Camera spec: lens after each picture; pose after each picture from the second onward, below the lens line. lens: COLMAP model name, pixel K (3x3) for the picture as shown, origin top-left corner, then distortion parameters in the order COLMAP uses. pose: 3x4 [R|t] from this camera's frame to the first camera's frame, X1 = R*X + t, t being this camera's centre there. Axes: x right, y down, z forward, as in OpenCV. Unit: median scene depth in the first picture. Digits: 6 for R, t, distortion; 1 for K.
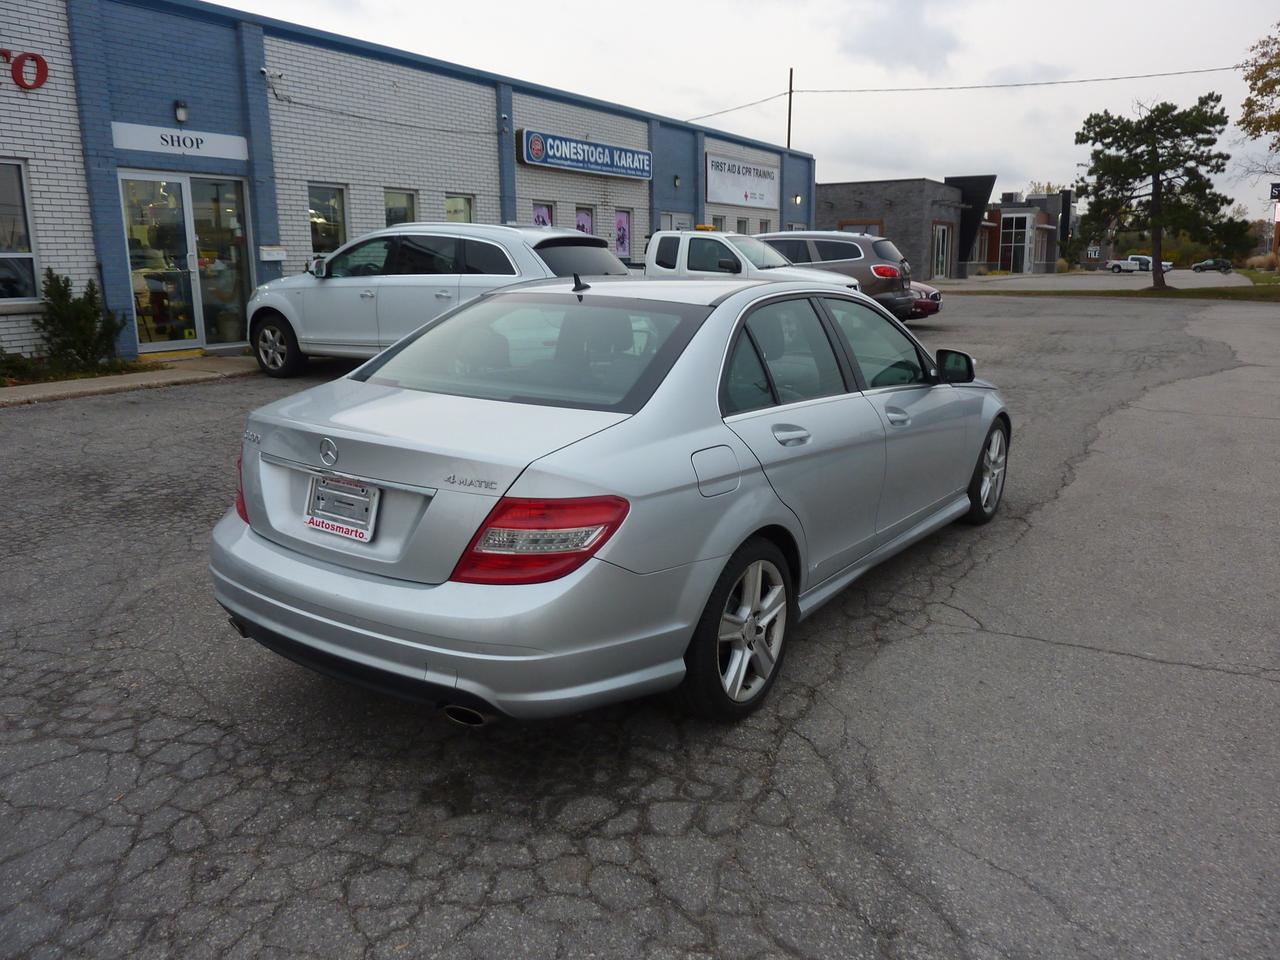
lens RADIAL K [[967.8, 0, 644.4], [0, 967.8, 487.2], [0, 0, 1]] dist [-0.029005, -0.005867]
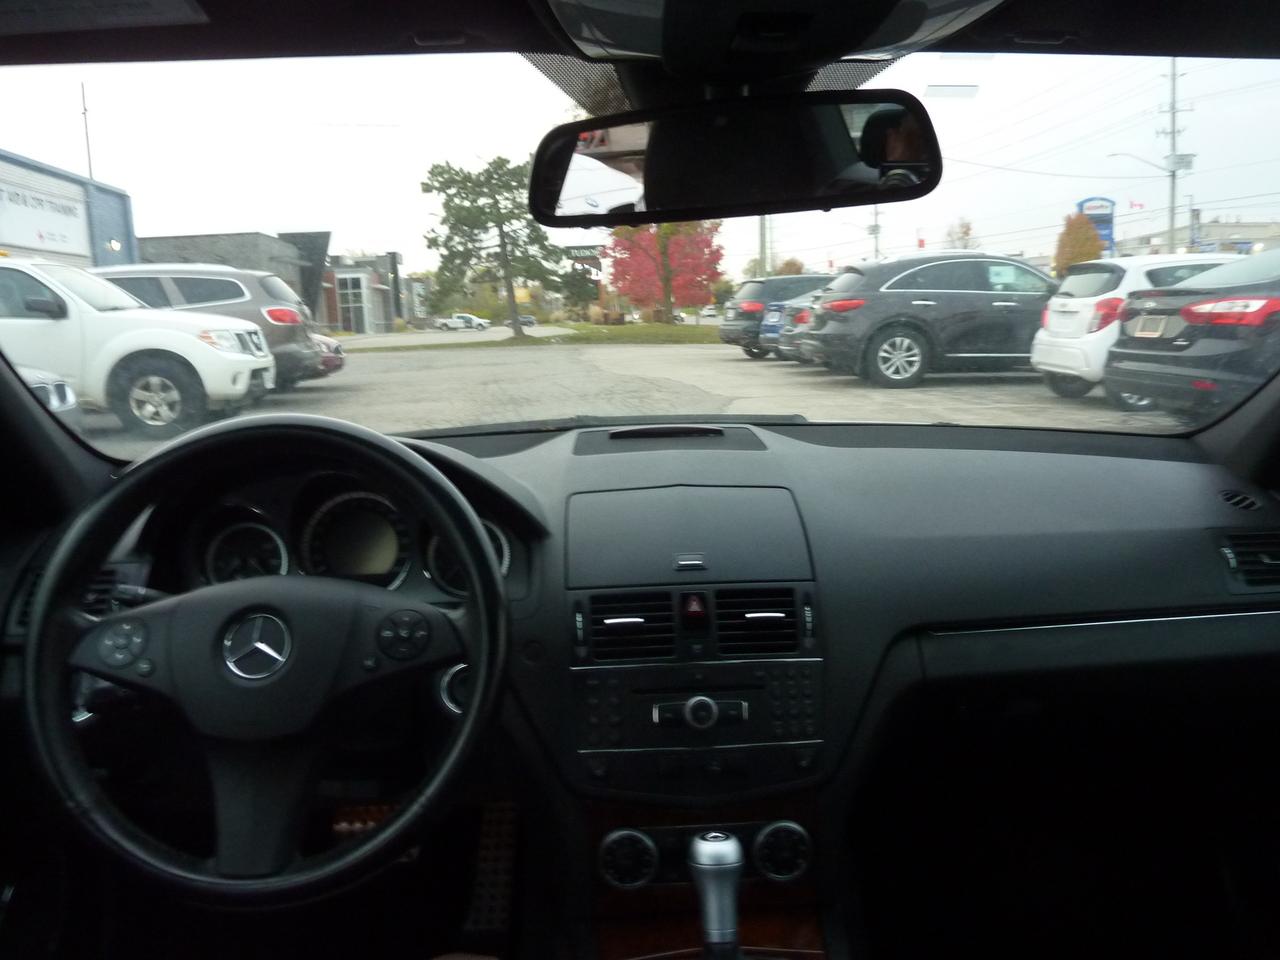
lens RADIAL K [[967.8, 0, 644.0], [0, 967.8, 481.1], [0, 0, 1]] dist [-0.029005, -0.005867]
pose [[0.786817, -0.127076, 0.603962, 0.021513], [0.171162, 0.985118, -0.015711, -0.134790], [-0.592977, 0.115737, 0.796858, 0.887163]]
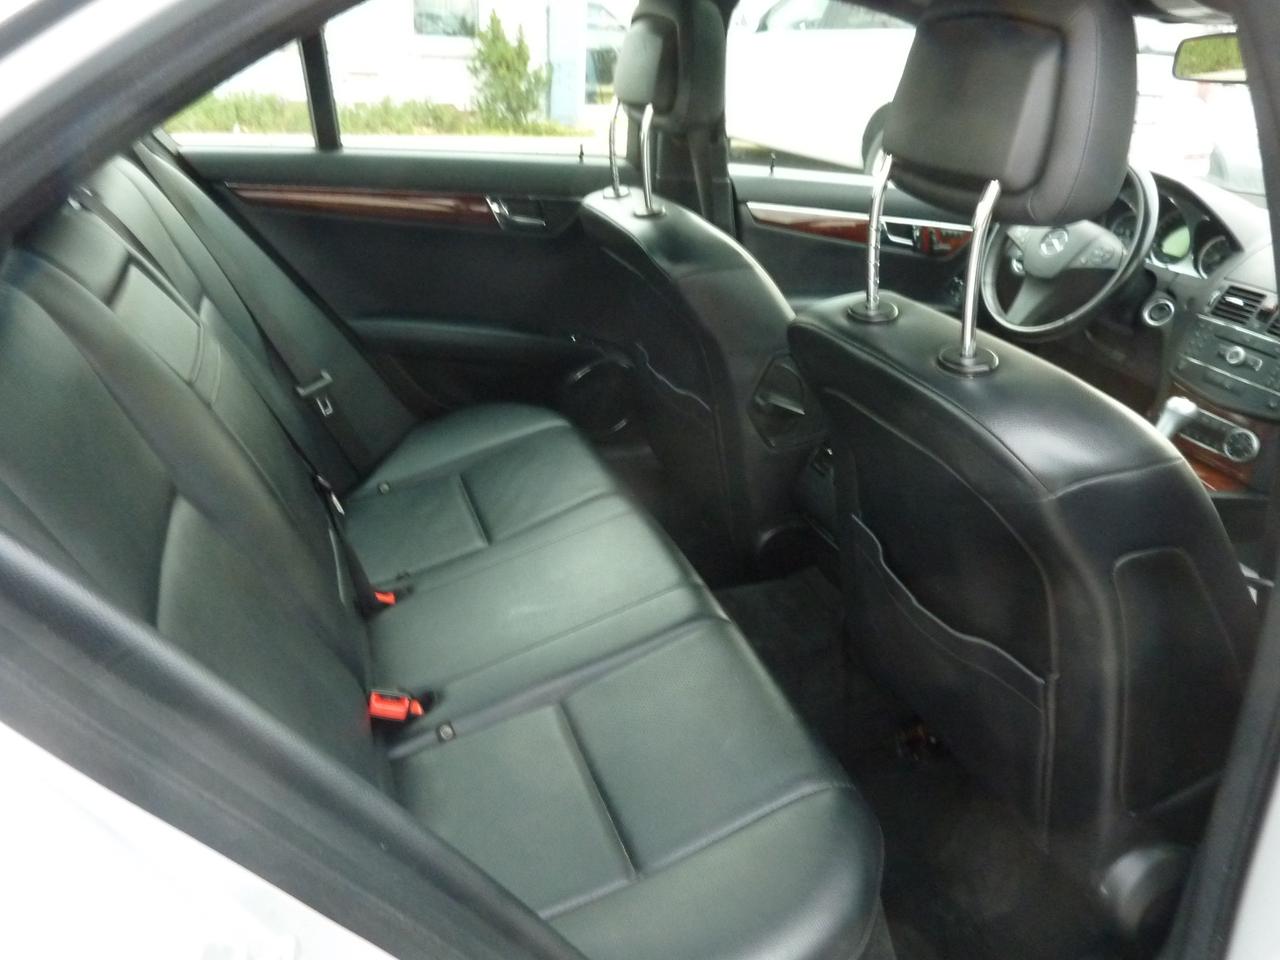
lens RADIAL K [[967.8, 0, 639.5], [0, 967.8, 475.1], [0, 0, 1]] dist [-0.029005, -0.005867]
pose [[0.815065, 0.282165, -0.506016, 0.149879], [-0.186854, 0.954744, 0.231409, -0.089816], [0.548411, -0.094063, 0.830902, 0.628413]]
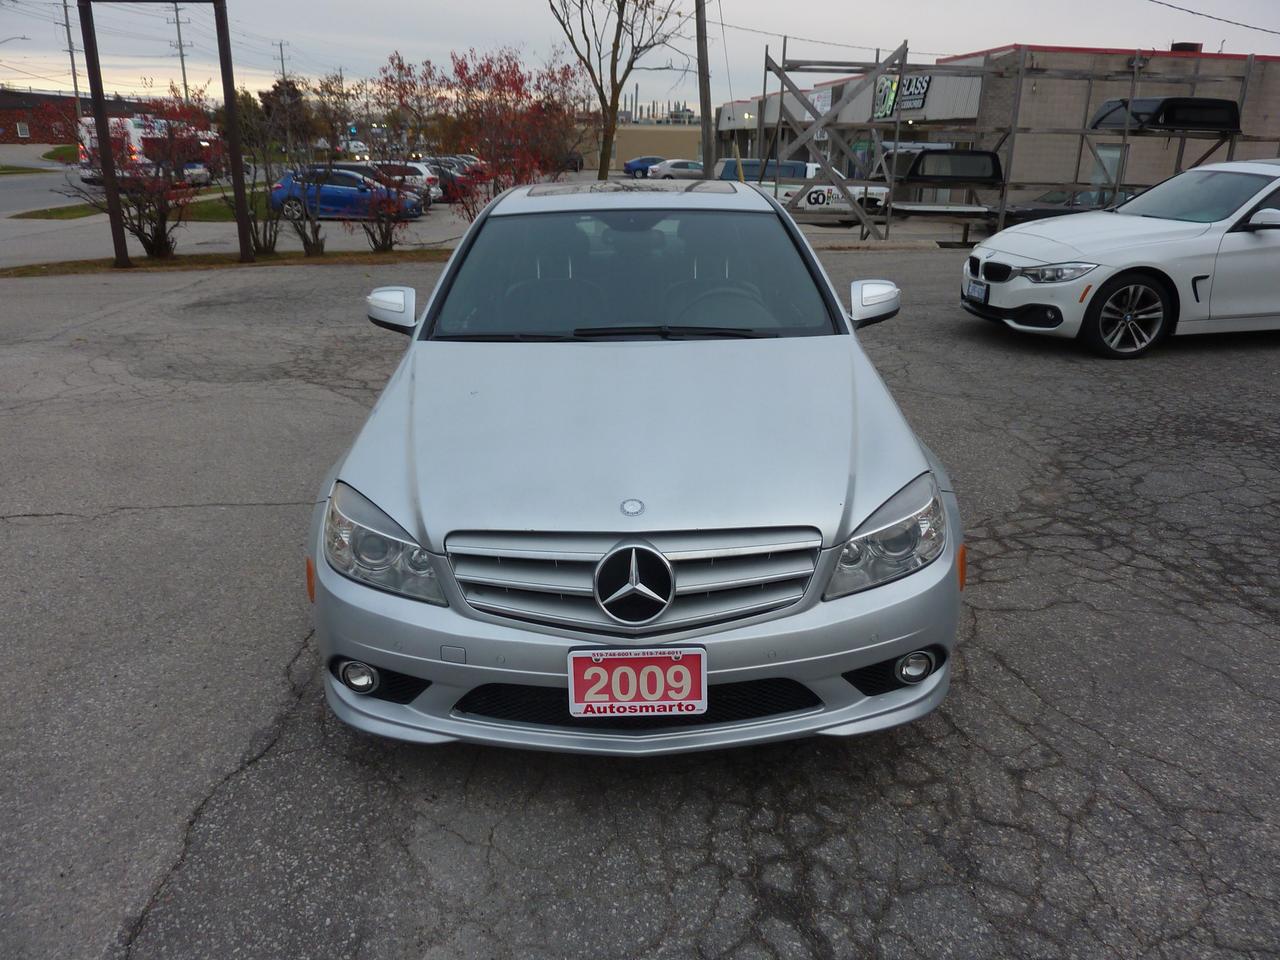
lens RADIAL K [[967.8, 0, 642.7], [0, 967.8, 479.2], [0, 0, 1]] dist [-0.029005, -0.005867]
pose [[-0.815325, 0.193177, -0.545828, 0.577143], [-0.132382, 0.855536, 0.500533, -0.404863], [0.563667, 0.480355, -0.671967, 1.607041]]
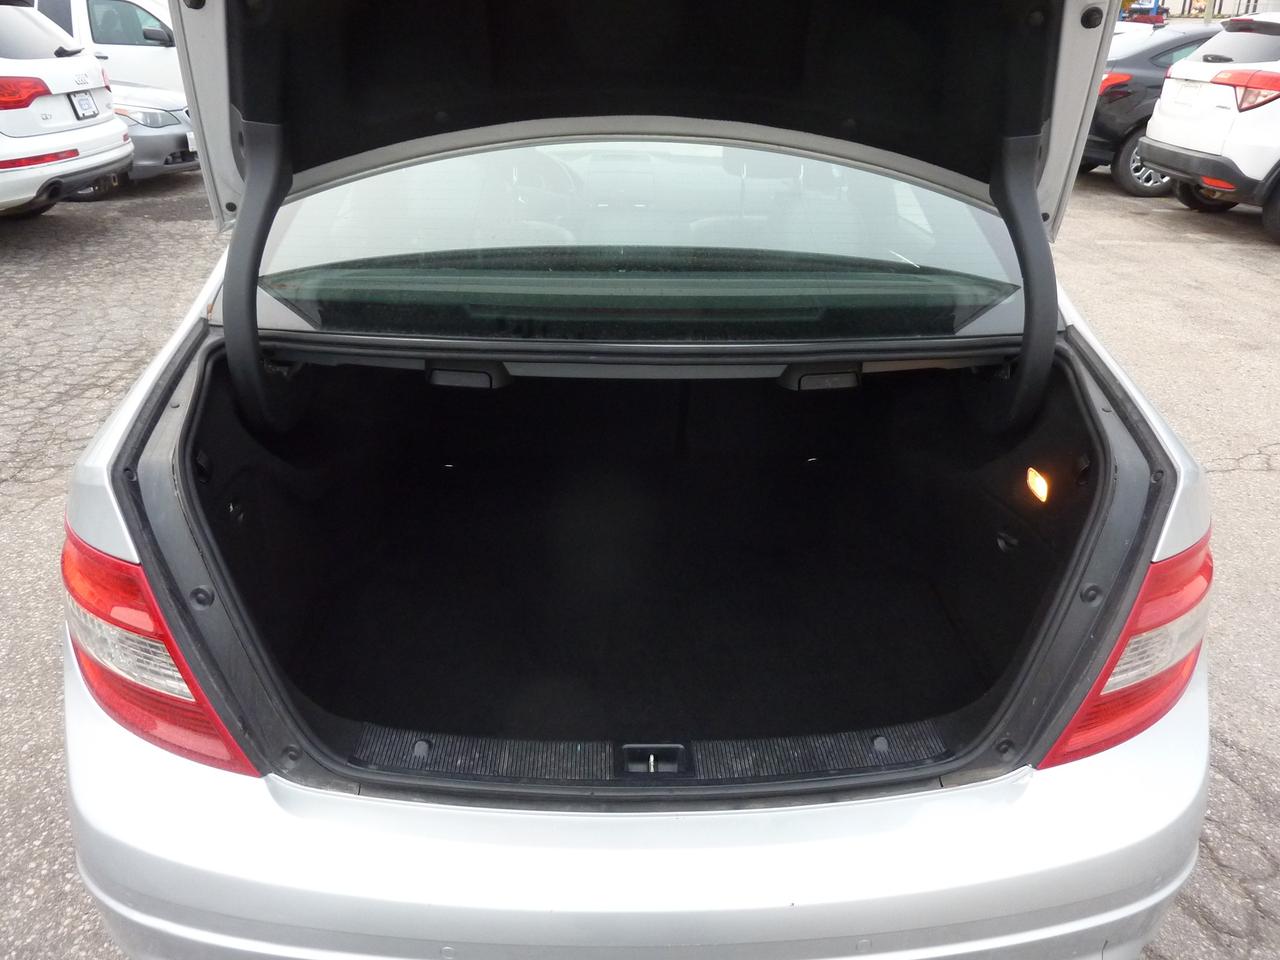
lens RADIAL K [[967.8, 0, 644.0], [0, 967.8, 480.8], [0, 0, 1]] dist [-0.029005, -0.005867]
pose [[0.798447, -0.252413, 0.546599, -0.298141], [0.134129, 0.959632, 0.247217, -0.088524], [-0.586934, -0.124075, 0.800071, 0.413165]]
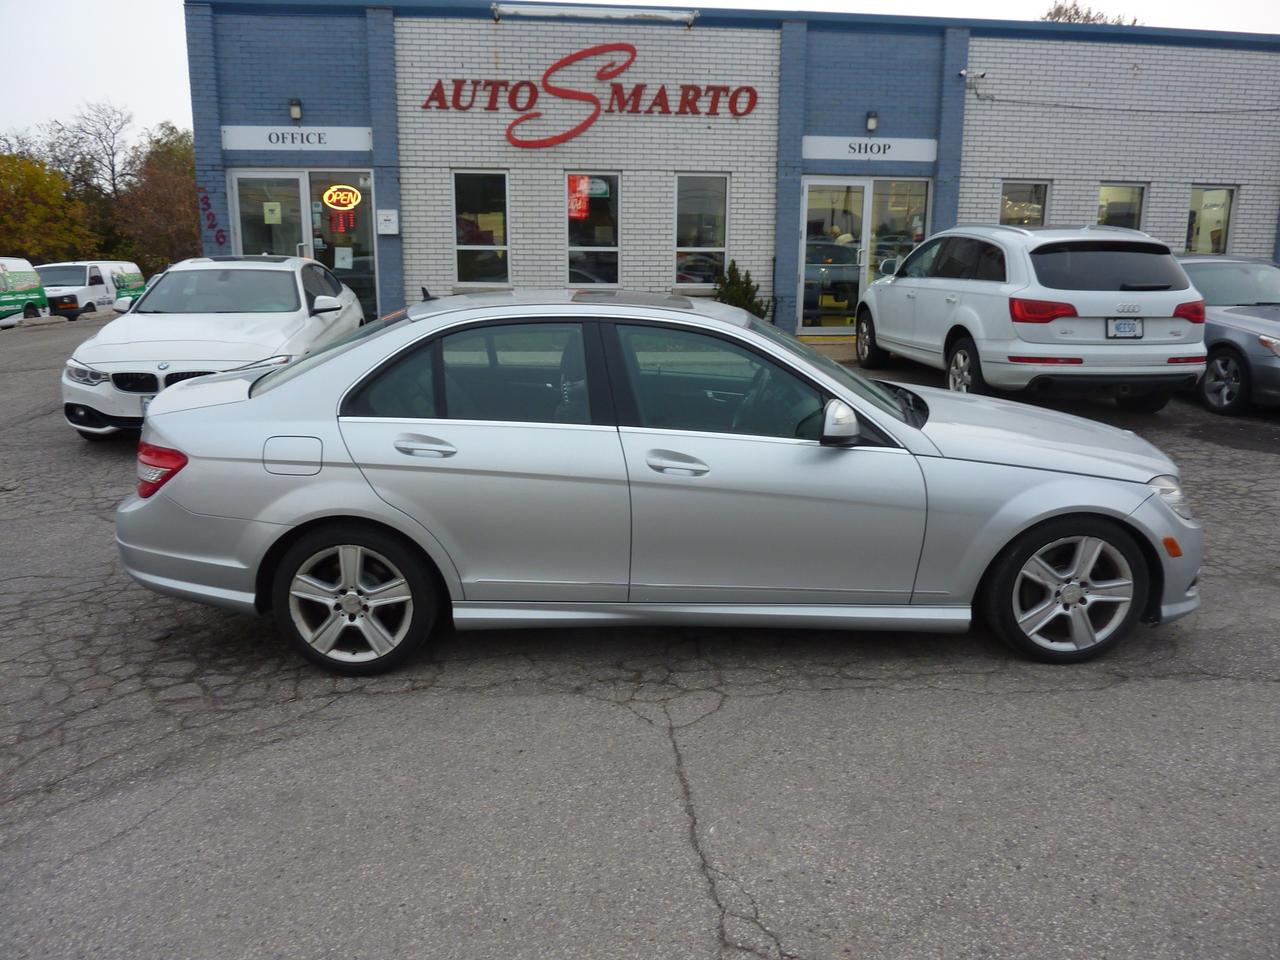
lens RADIAL K [[967.8, 0, 645.2], [0, 967.8, 488.6], [0, 0, 1]] dist [-0.029005, -0.005867]
pose [[0.587611, 0.203374, -0.783168, 0.792312], [-0.193738, 0.975107, 0.107855, -0.118129], [0.785608, 0.088352, 0.612384, 0.371563]]
